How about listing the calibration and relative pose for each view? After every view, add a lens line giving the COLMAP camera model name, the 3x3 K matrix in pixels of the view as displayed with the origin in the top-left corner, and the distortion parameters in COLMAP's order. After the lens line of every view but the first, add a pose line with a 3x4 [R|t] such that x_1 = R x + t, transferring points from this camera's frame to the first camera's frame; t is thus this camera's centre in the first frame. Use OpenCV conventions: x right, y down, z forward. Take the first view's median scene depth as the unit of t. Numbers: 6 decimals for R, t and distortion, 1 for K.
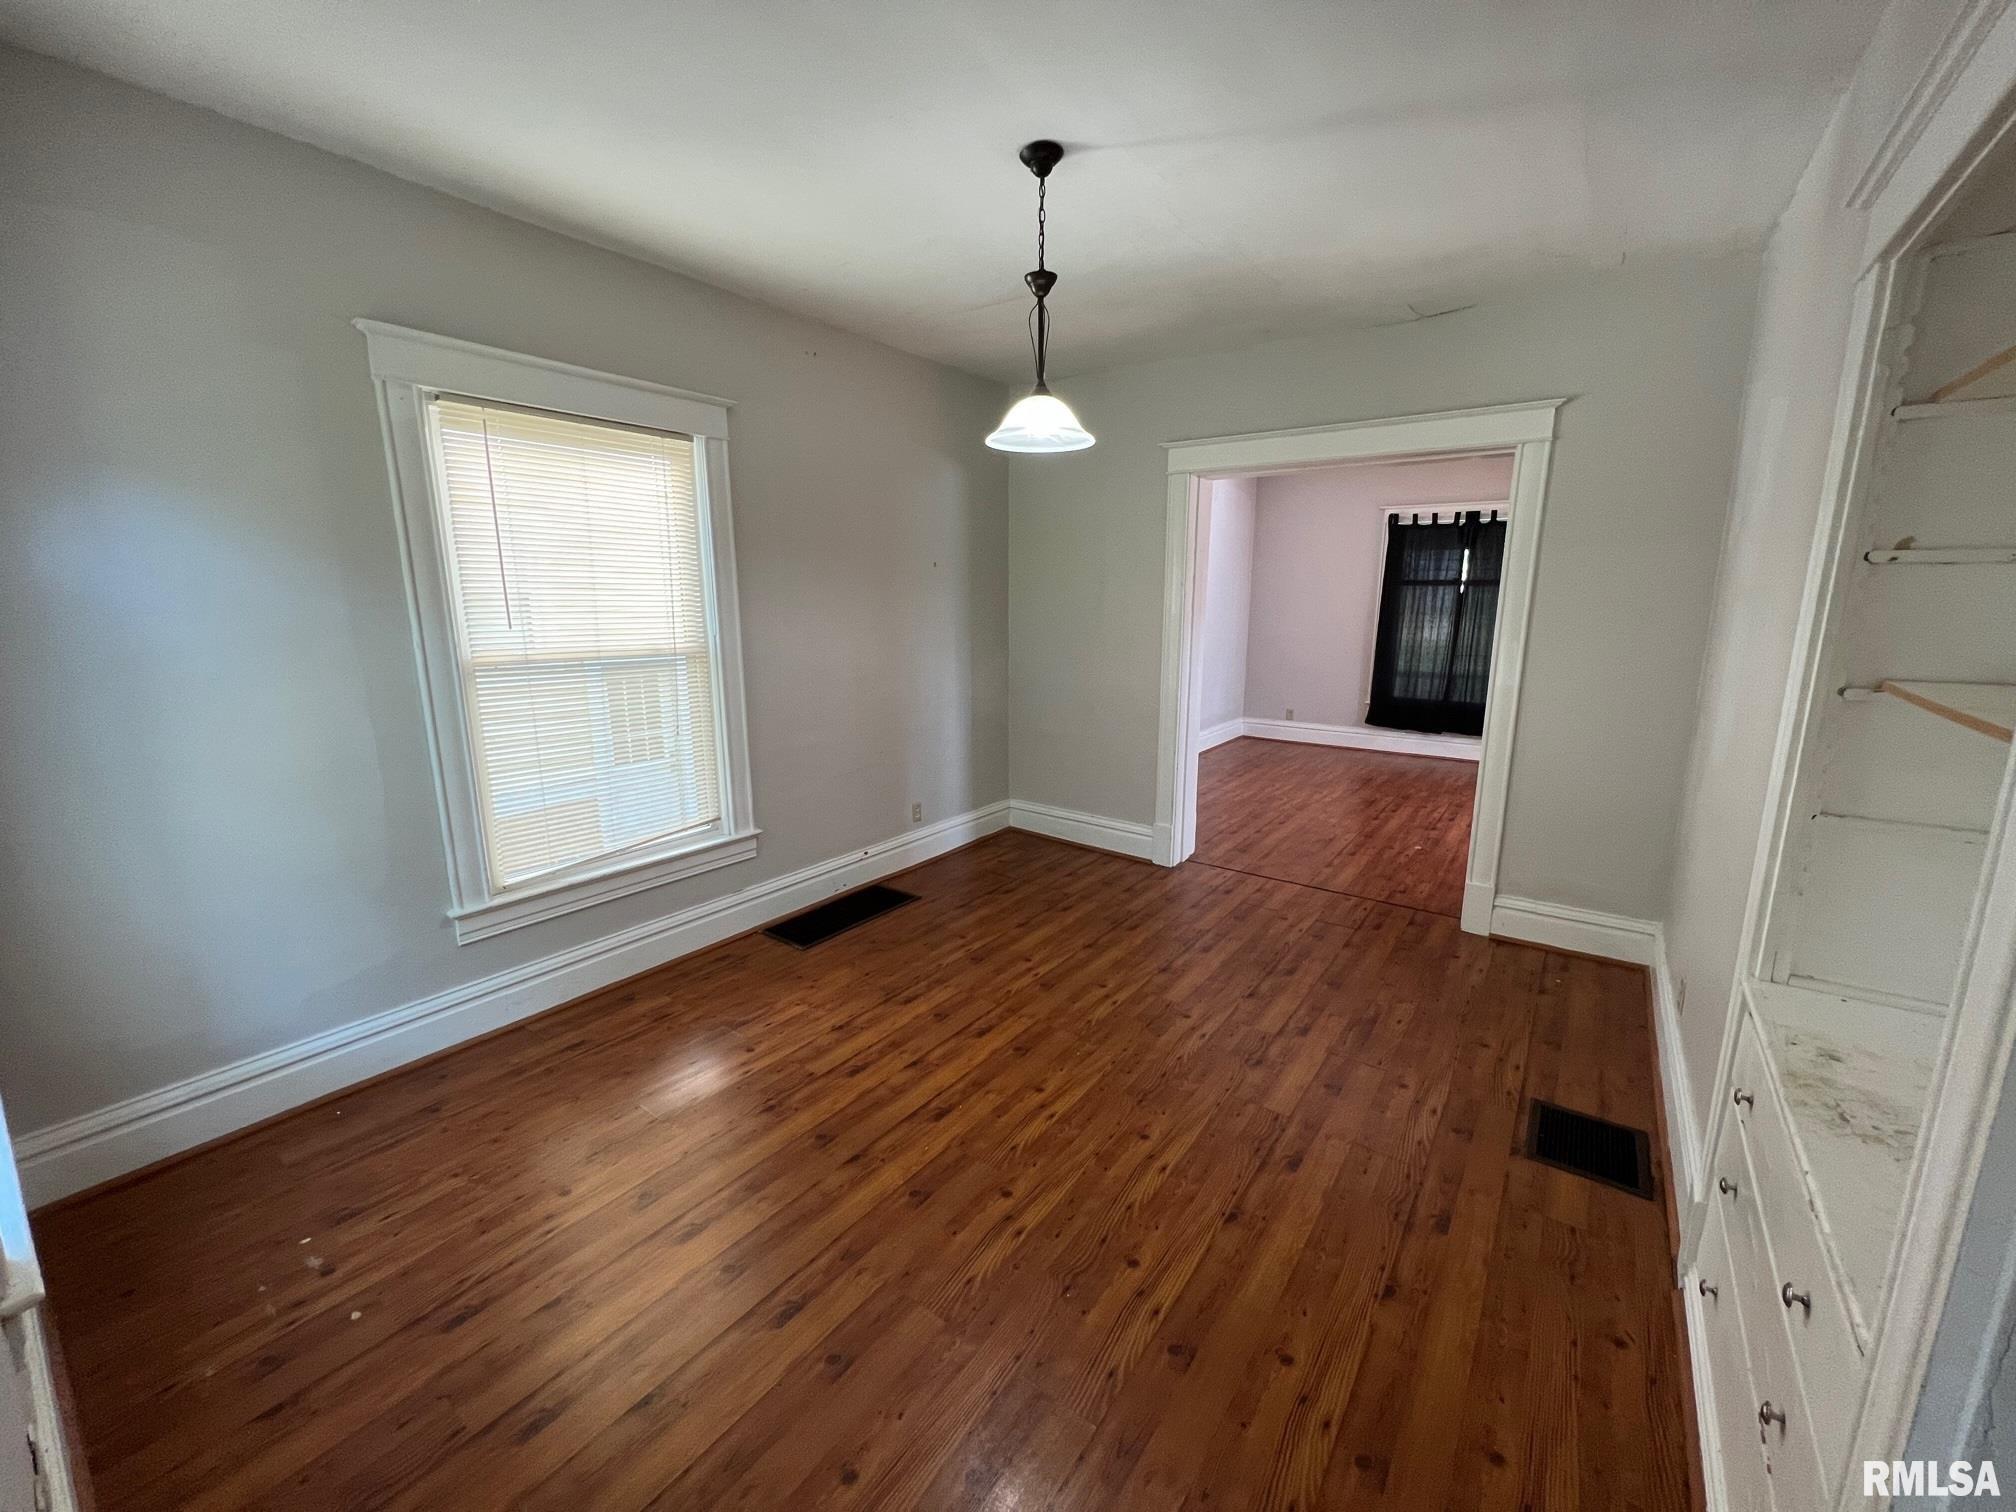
lens RADIAL K [[805.4, 0, 989.7], [0, 805.4, 751.9], [0, 0, 1]] dist [-0.006350, 0.000798]
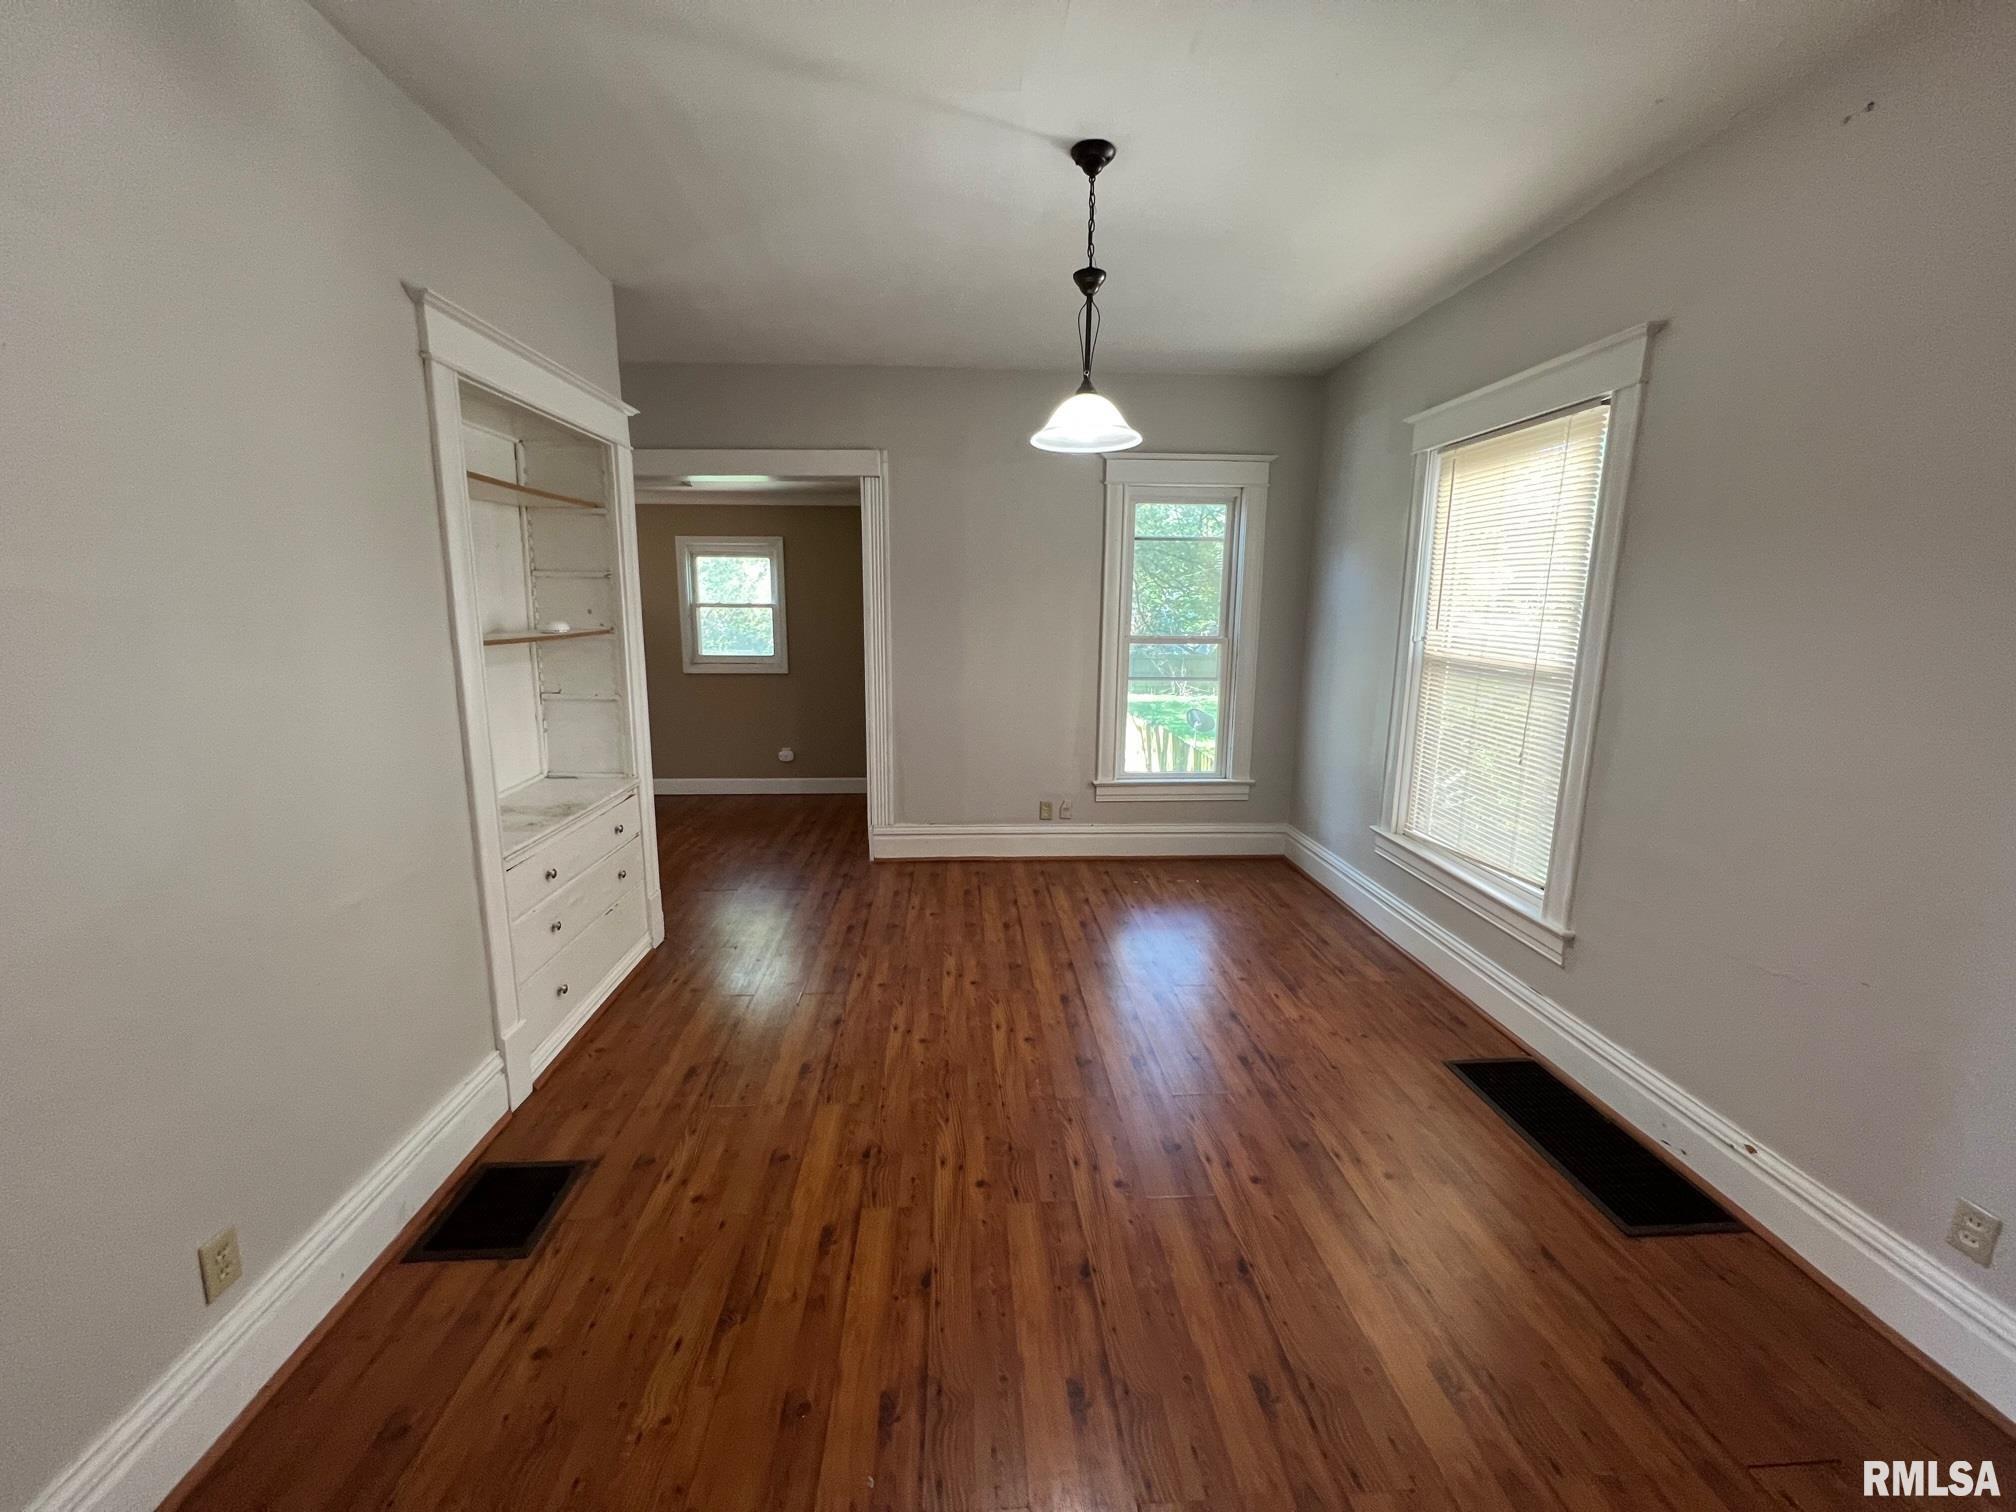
lens RADIAL K [[805.4, 0, 1015.2], [0, 805.4, 747.1], [0, 0, 1]] dist [-0.006350, 0.000798]
pose [[-0.752519, 0.109478, -0.649408, 0.677011], [-0.137044, 0.938468, 0.317012, -0.278633], [0.644154, 0.327554, -0.691212, 1.459620]]
